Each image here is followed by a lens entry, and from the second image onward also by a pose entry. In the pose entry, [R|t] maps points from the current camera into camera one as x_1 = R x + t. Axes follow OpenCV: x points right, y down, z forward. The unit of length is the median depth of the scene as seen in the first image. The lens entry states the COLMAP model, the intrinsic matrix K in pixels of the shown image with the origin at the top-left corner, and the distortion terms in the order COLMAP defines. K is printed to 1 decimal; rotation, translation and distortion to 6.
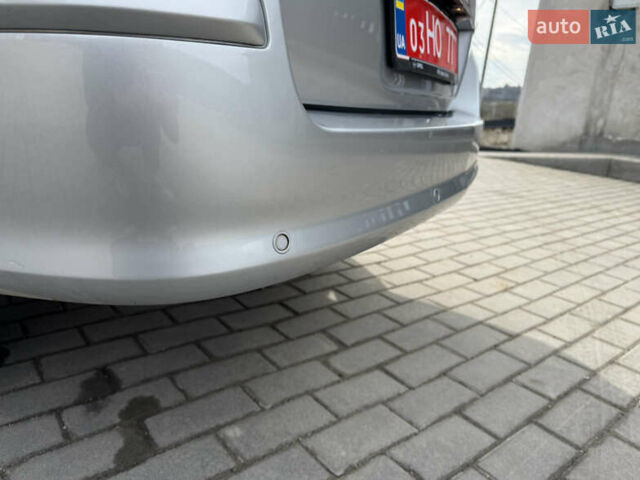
lens RADIAL K [[483.2, 0, 320.0], [0, 483.2, 240.0], [0, 0, 1]] dist [-0.039561, -0.001327]
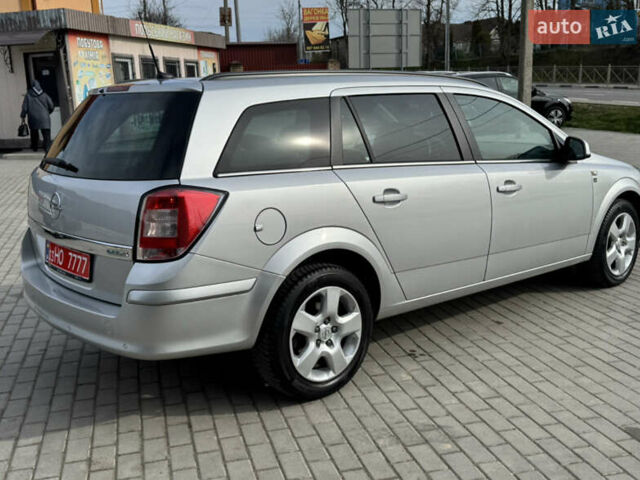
lens RADIAL K [[692.6, 0, 320.0], [0, 692.6, 240.0], [0, 0, 1]] dist [0.205490, -0.462886]
pose [[-0.410183, 0.125350, -0.903348, 3.597985], [-0.267834, 0.930276, 0.250702, -2.152603], [0.871788, 0.344781, -0.348011, 4.130767]]
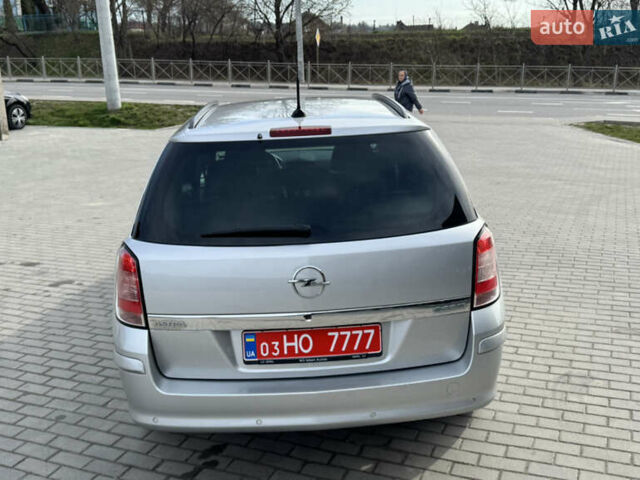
lens RADIAL K [[692.6, 0, 320.0], [0, 692.6, 240.0], [0, 0, 1]] dist [0.205490, -0.462886]
pose [[0.469118, 0.132511, -0.873137, 3.351223], [-0.185841, 0.981353, 0.049085, -1.222889], [0.863360, 0.139238, 0.484997, -0.487649]]
